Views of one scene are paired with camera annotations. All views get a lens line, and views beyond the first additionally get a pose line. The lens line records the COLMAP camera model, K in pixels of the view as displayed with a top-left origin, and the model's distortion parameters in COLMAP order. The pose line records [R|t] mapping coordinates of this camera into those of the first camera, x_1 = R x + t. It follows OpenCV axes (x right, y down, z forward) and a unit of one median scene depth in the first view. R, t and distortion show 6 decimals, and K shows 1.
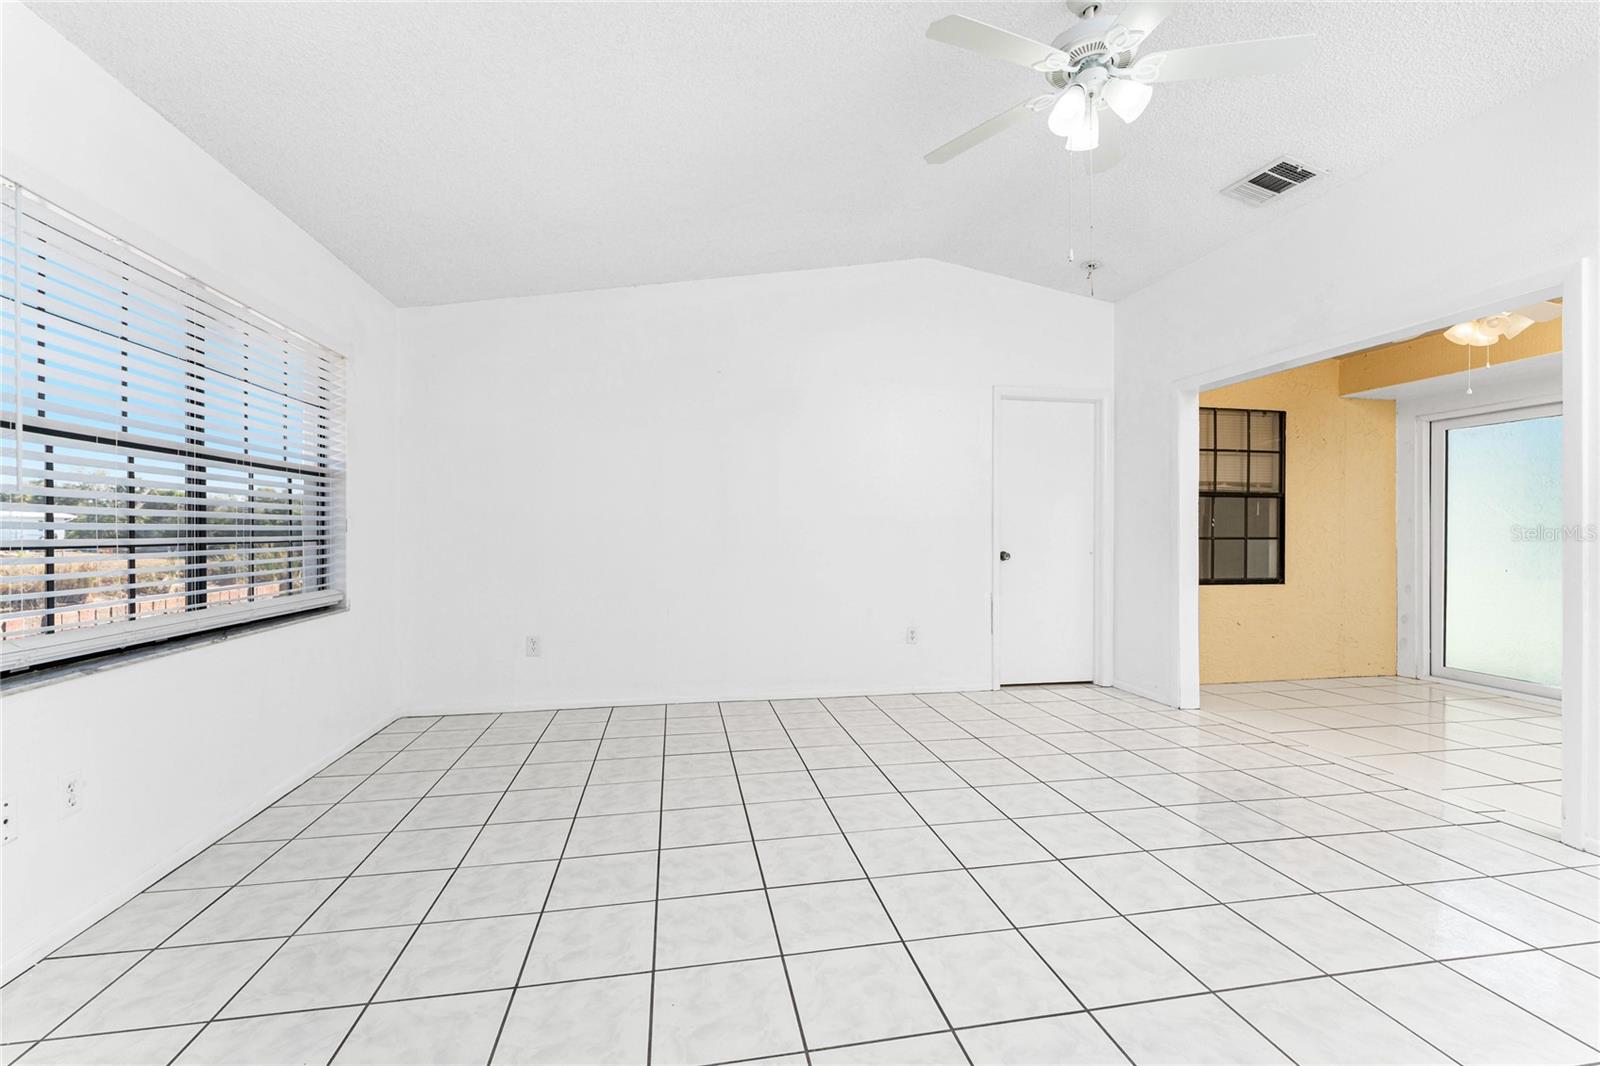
lens RADIAL K [[660.4, 0, 800.3], [0, 660.4, 535.1], [0, 0, 1]] dist [-0.000877, 0.000335]
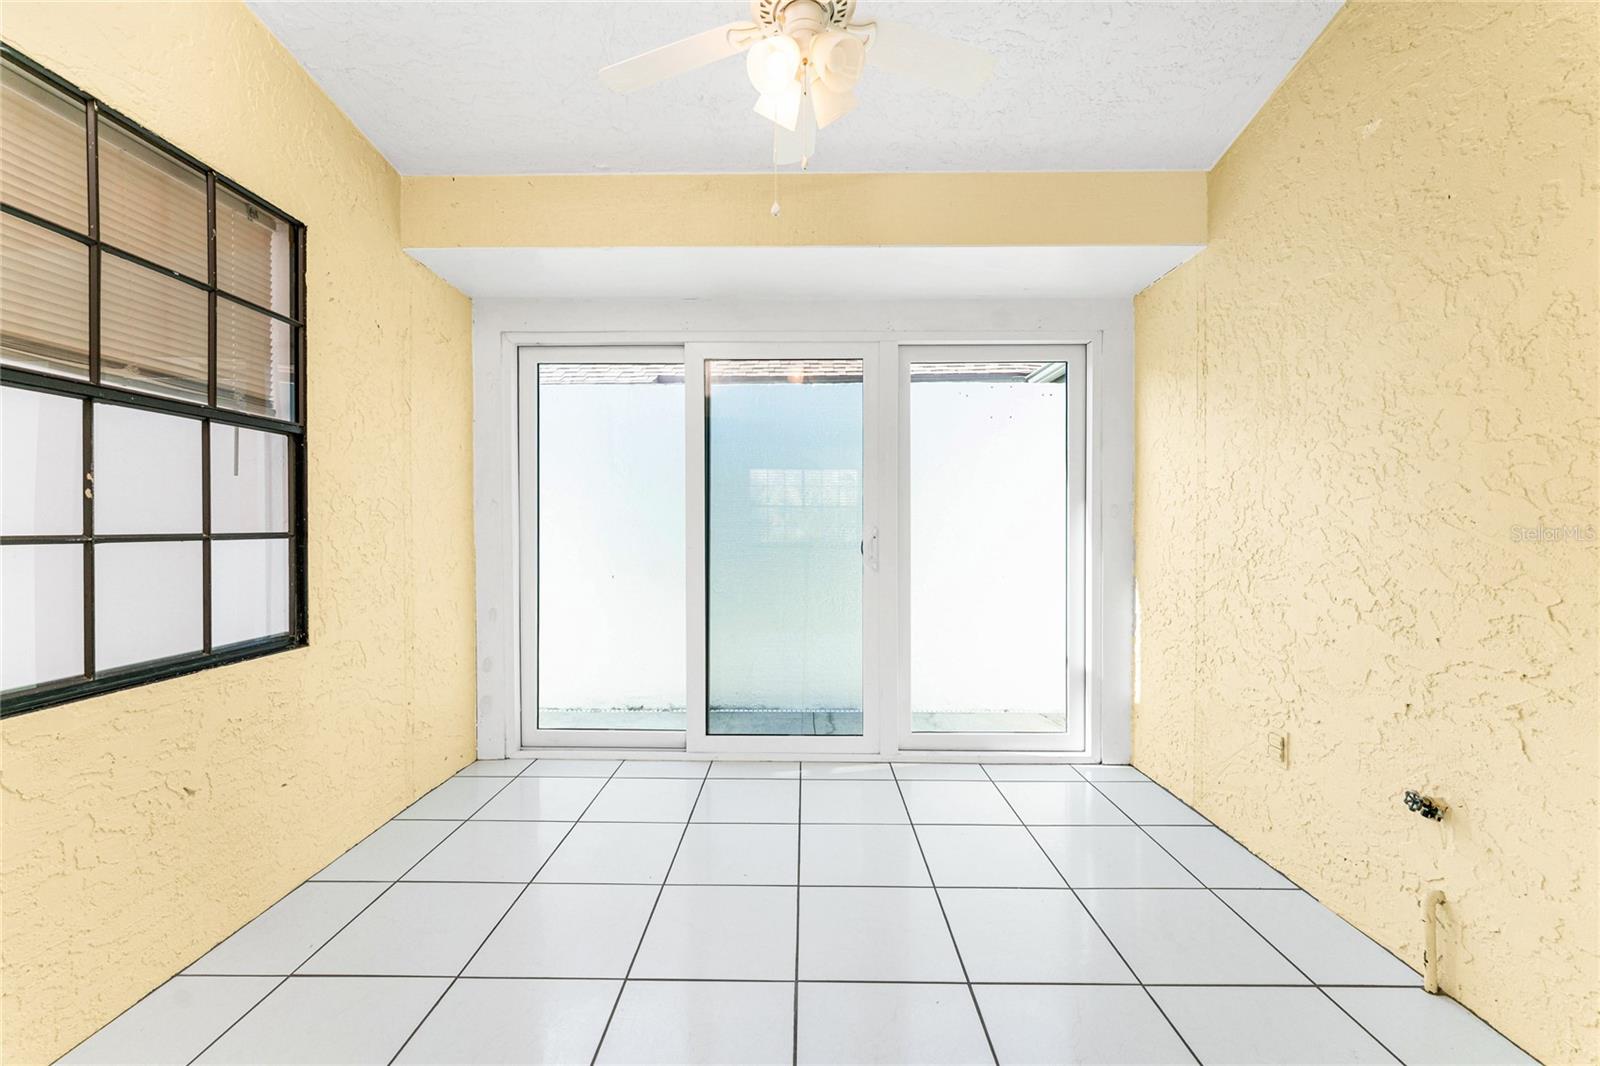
lens RADIAL K [[660.4, 0, 792.0], [0, 660.4, 529.6], [0, 0, 1]] dist [-0.000877, 0.000335]
pose [[0.205133, -0.009485, 0.978688, 0.403860], [0.004990, 0.999950, 0.008645, -0.000662], [-0.978721, 0.003110, 0.205171, 0.636696]]
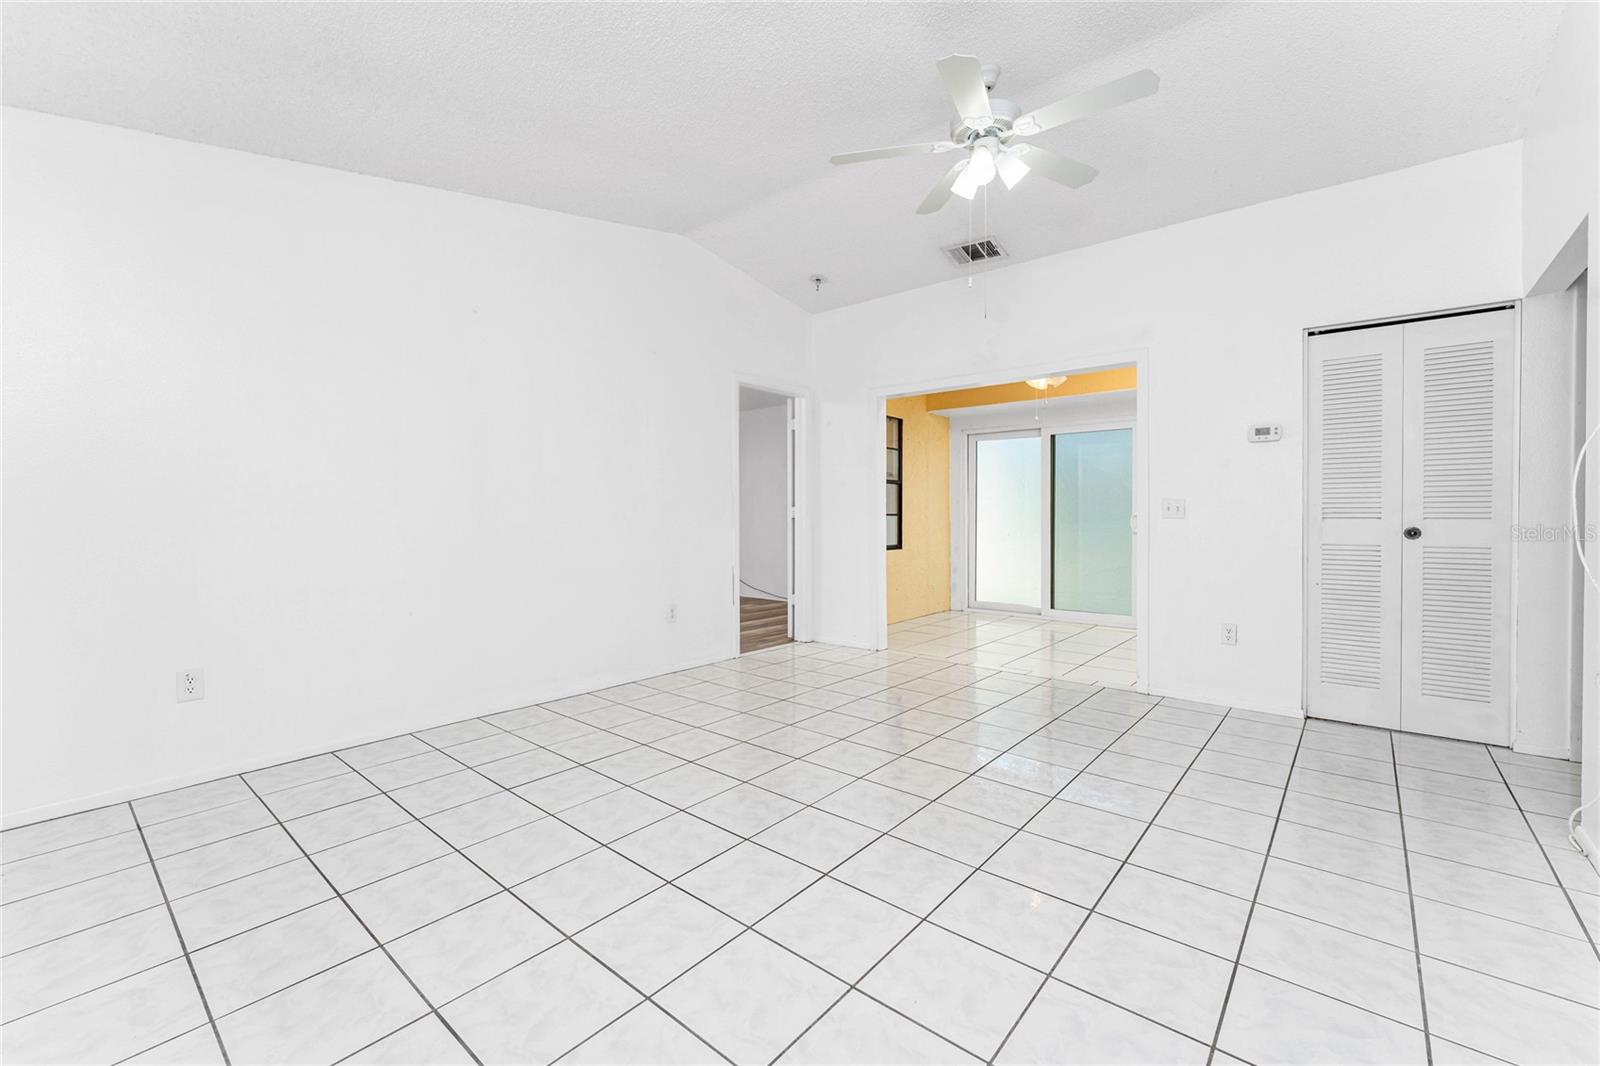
lens RADIAL K [[660.4, 0, 798.8], [0, 660.4, 517.2], [0, 0, 1]] dist [-0.000877, 0.000335]
pose [[0.774688, -0.006921, 0.632305, -0.273730], [0.007022, 0.999973, 0.002342, 0.005703], [-0.632304, 0.002625, 0.774716, 0.104016]]
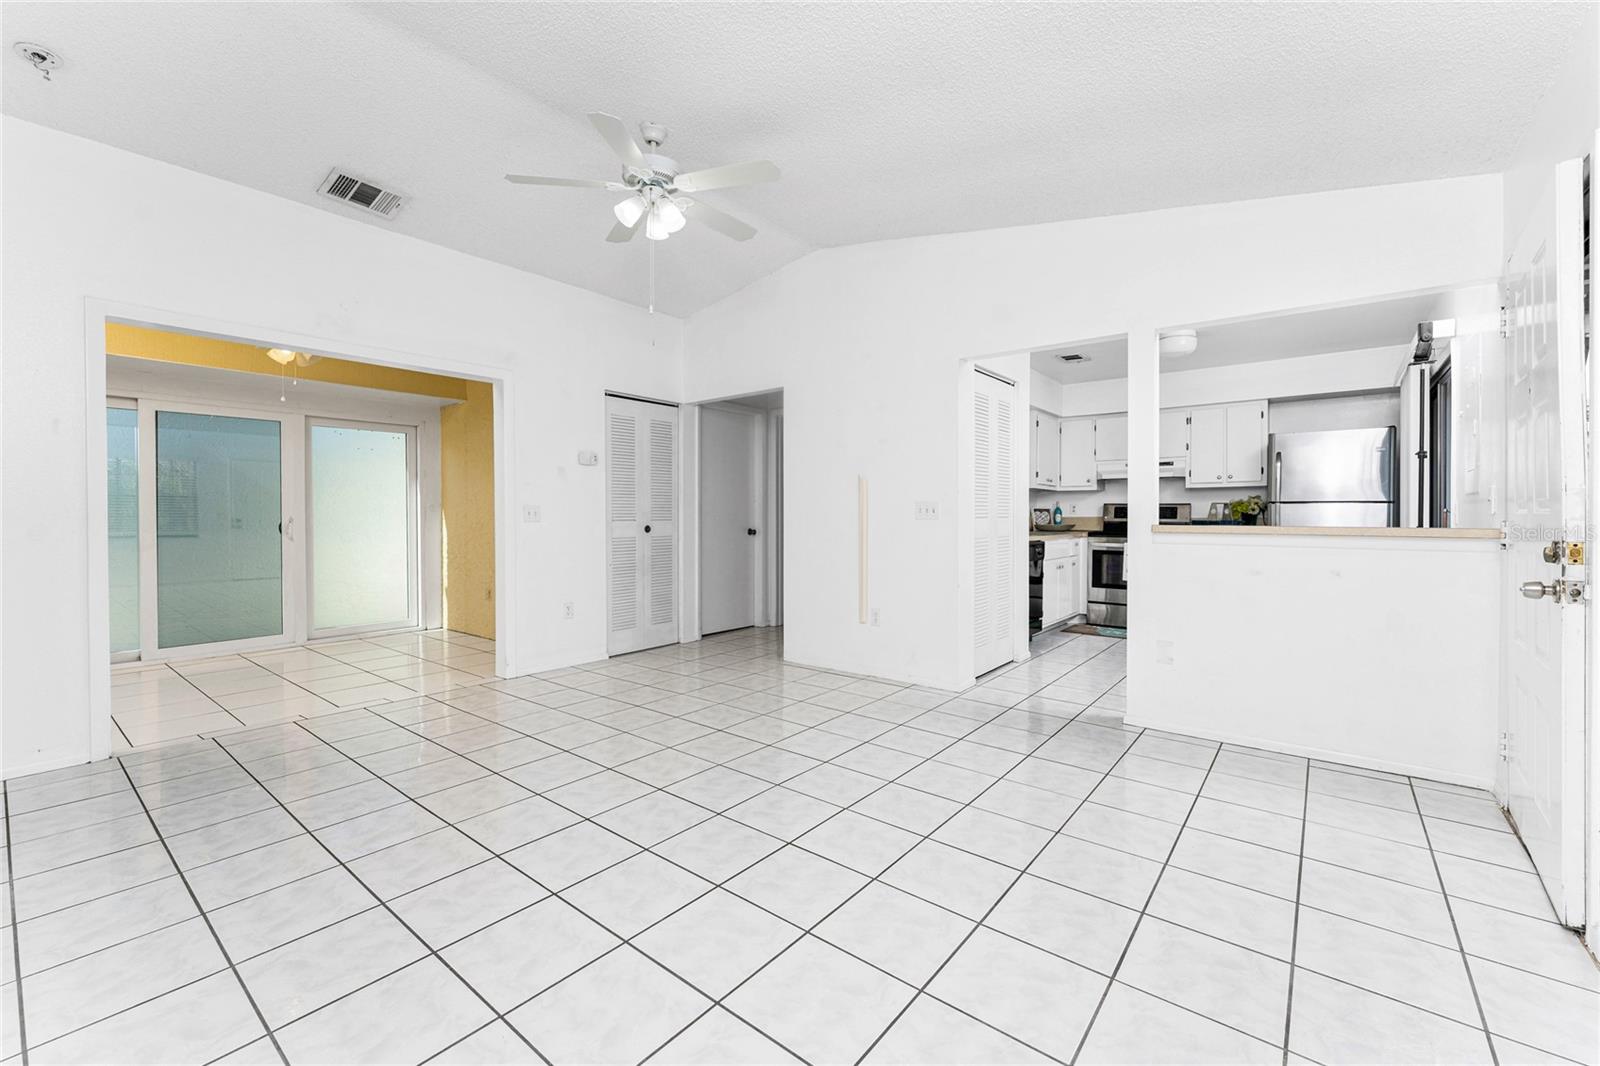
lens RADIAL K [[660.4, 0, 760.4], [0, 660.4, 516.5], [0, 0, 1]] dist [-0.000877, 0.000335]
pose [[-0.624416, -0.001740, 0.781090, -0.364039], [0.006333, 0.999953, 0.007290, -0.000404], [-0.781067, 0.009499, -0.624375, 0.823207]]
